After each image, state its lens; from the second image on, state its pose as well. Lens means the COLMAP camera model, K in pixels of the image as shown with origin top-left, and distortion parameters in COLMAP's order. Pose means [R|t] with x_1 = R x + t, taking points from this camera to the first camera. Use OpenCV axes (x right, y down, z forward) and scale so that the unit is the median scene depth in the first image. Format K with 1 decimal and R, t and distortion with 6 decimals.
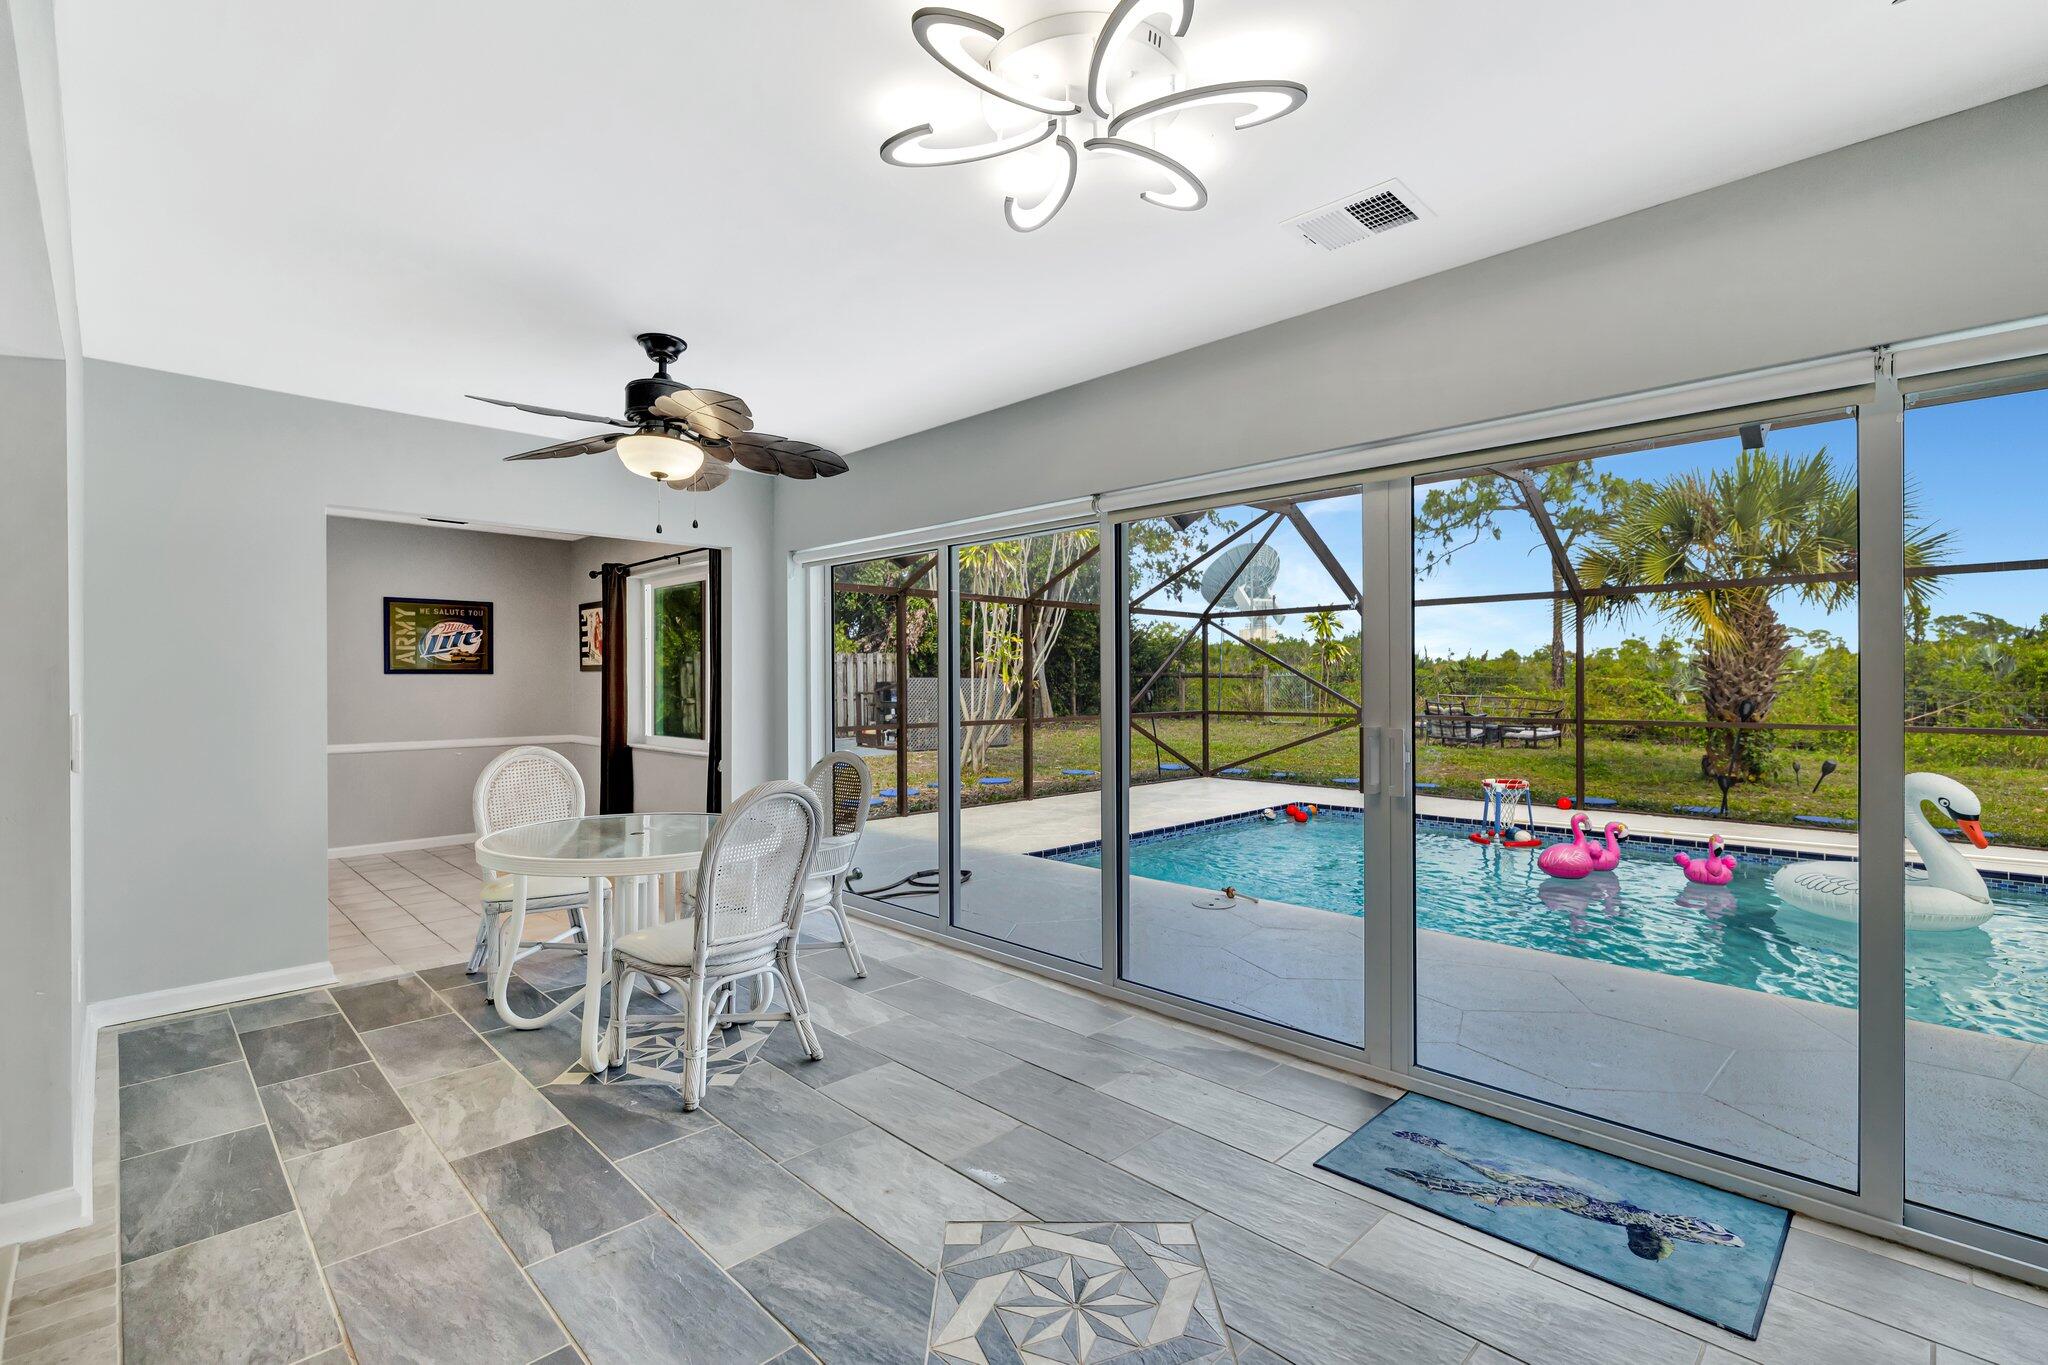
lens RADIAL K [[905.2, 0, 1016.6], [0, 905.2, 689.2], [0, 0, 1]] dist [-0.000380, 0.000084]
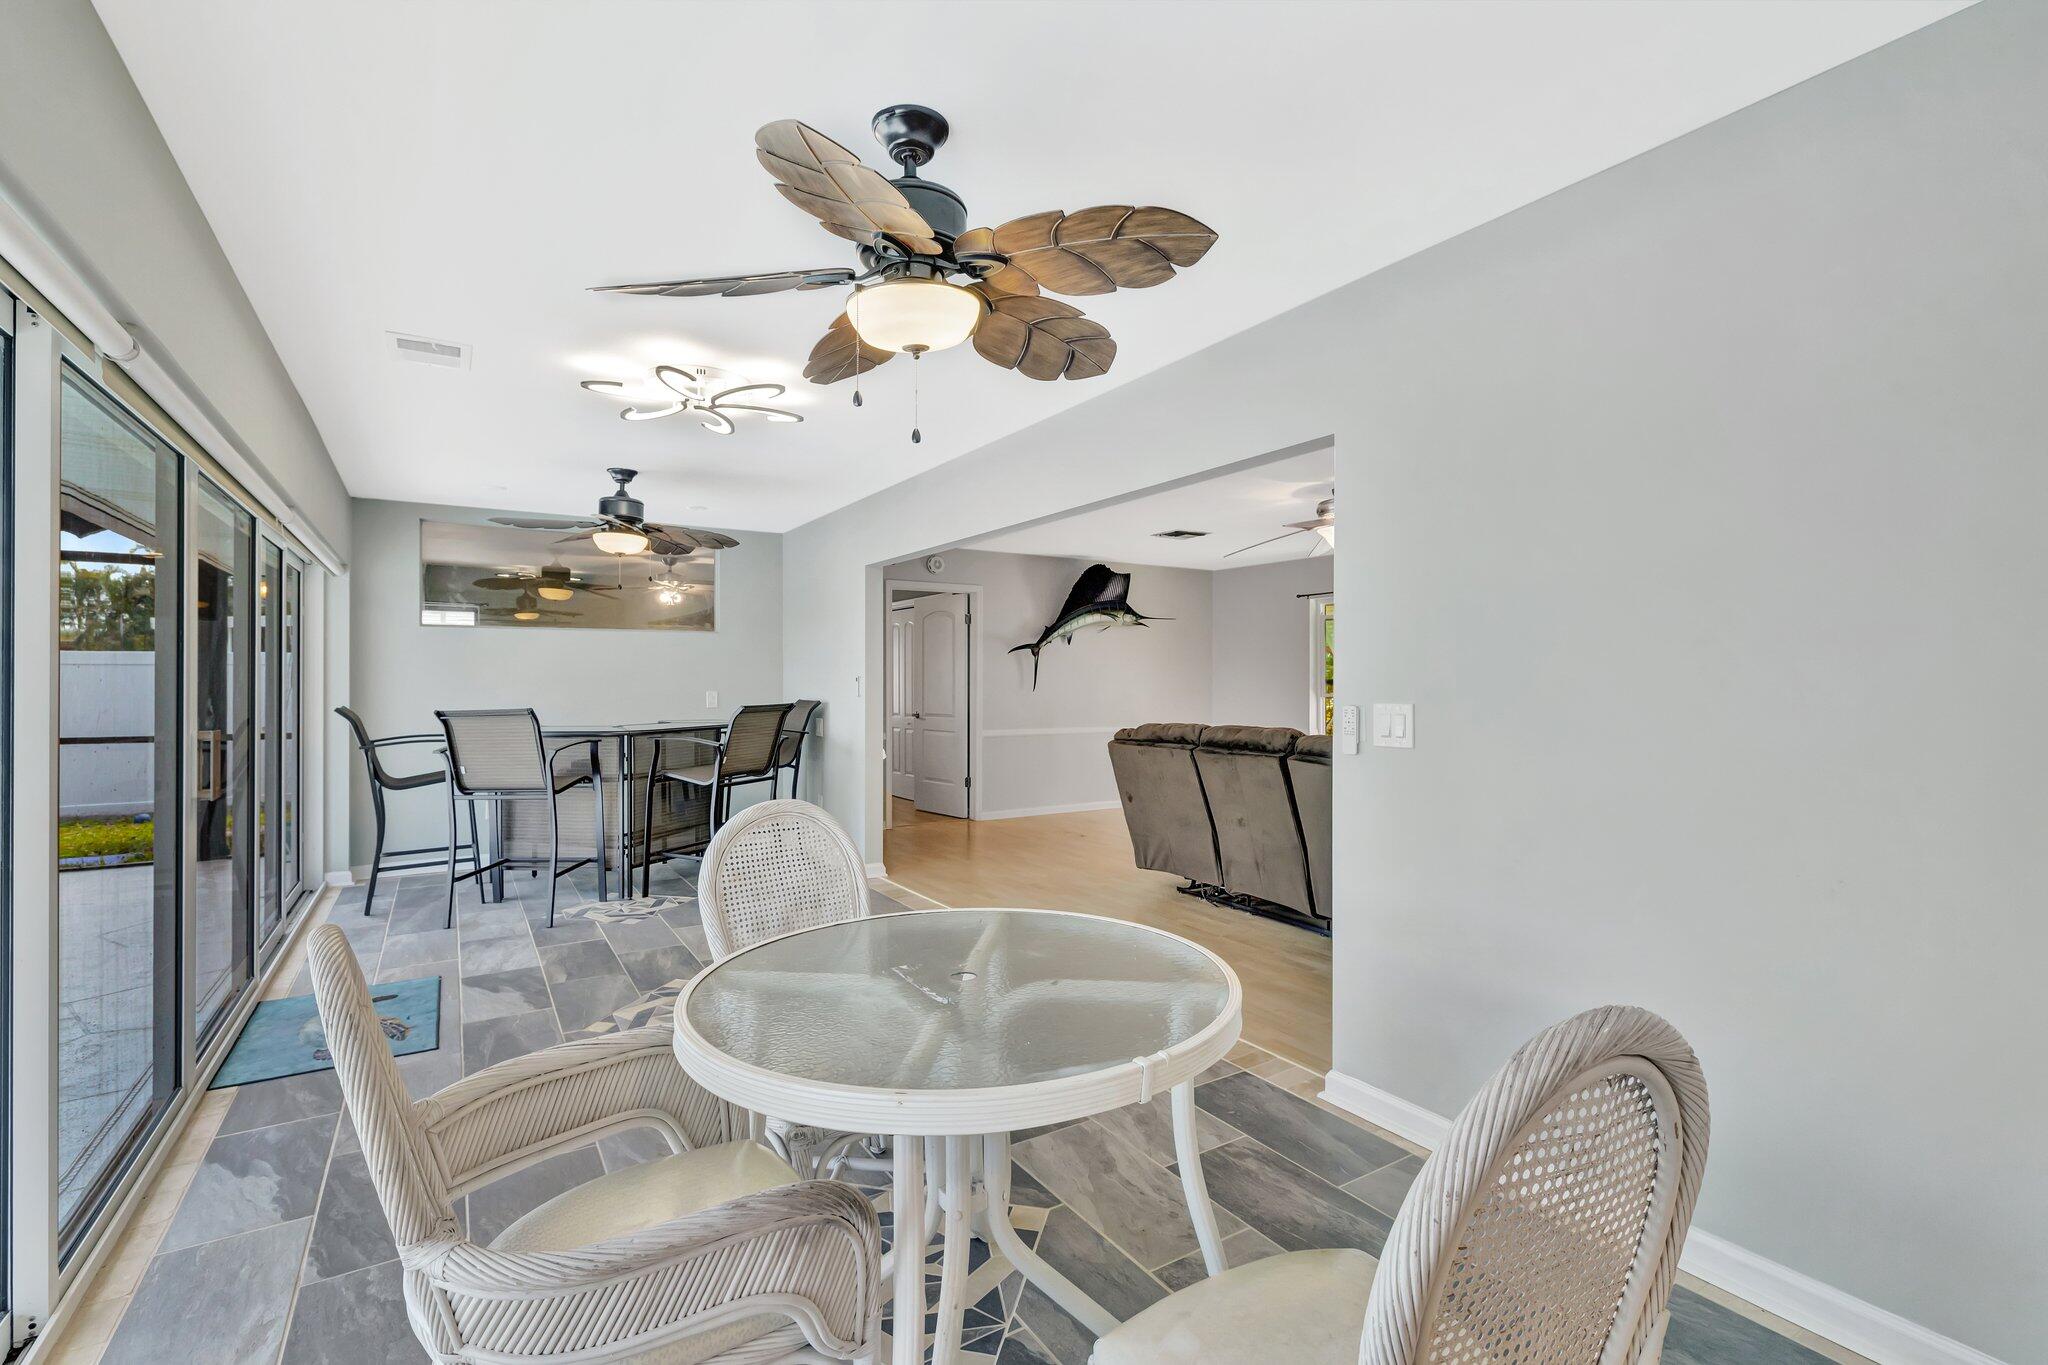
lens RADIAL K [[923.7, 0, 1024.0], [0, 923.7, 682.5], [0, 0, 1]] dist [0.001626, 0.000307]
pose [[-0.976600, 0.004458, 0.215016, -0.612562], [0.007352, 0.999893, 0.012660, -0.015564], [-0.214936, 0.013945, -0.976529, 1.621472]]
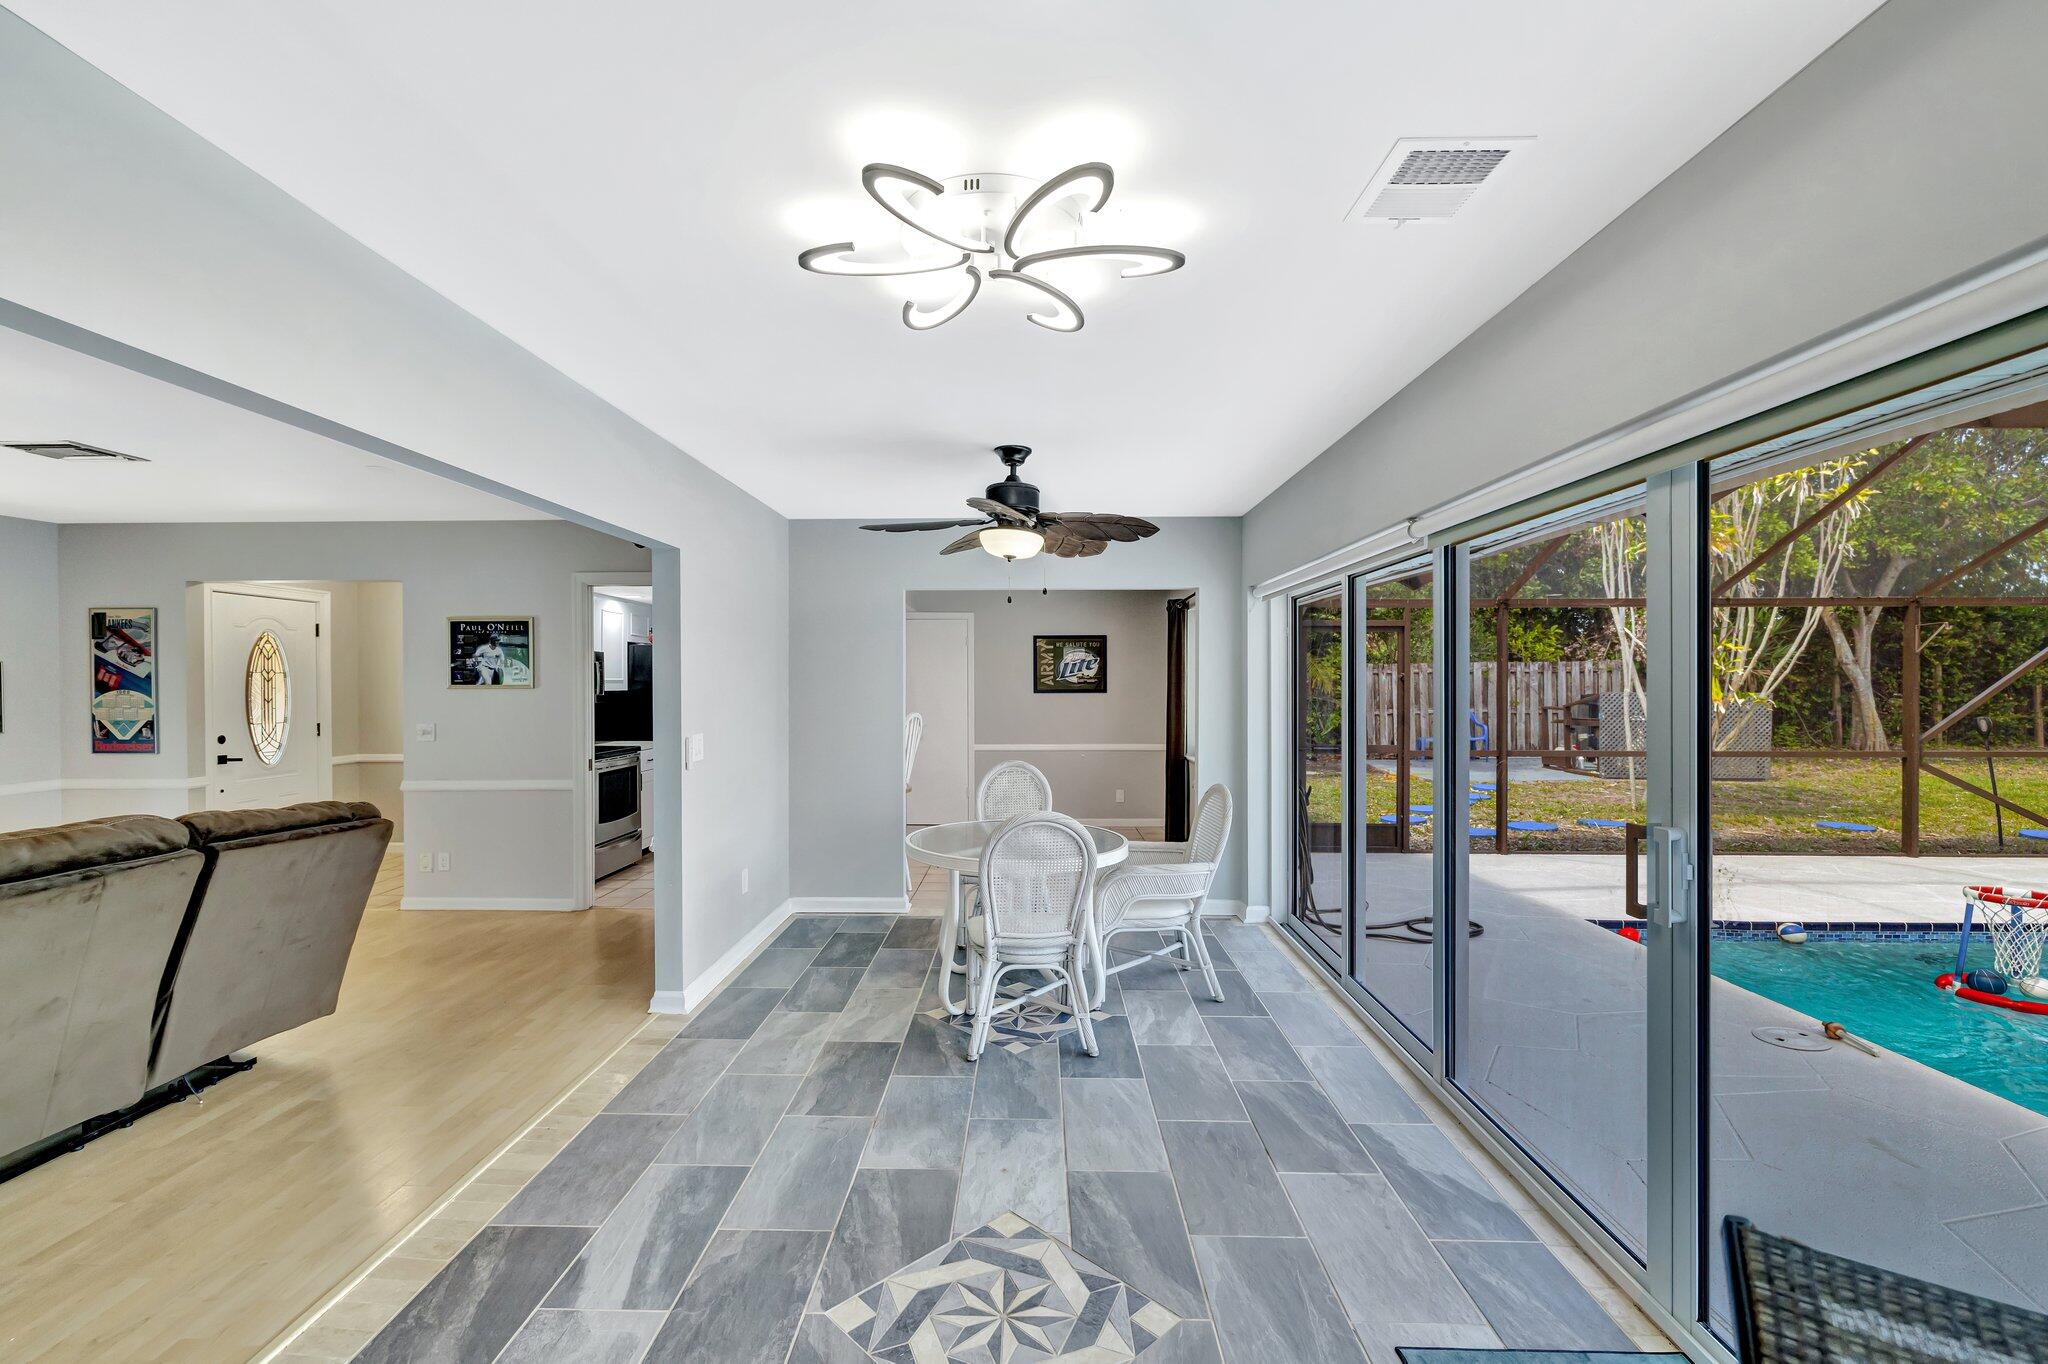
lens RADIAL K [[892.4, 0, 1023.9], [0, 892.4, 688.0], [0, 0, 1]] dist [-0.000460, -0.000110]
pose [[0.702734, 0.007551, -0.711413, 0.503736], [-0.011059, 0.999939, -0.000310, -0.052267], [0.711367, 0.008085, 0.702774, 0.142715]]
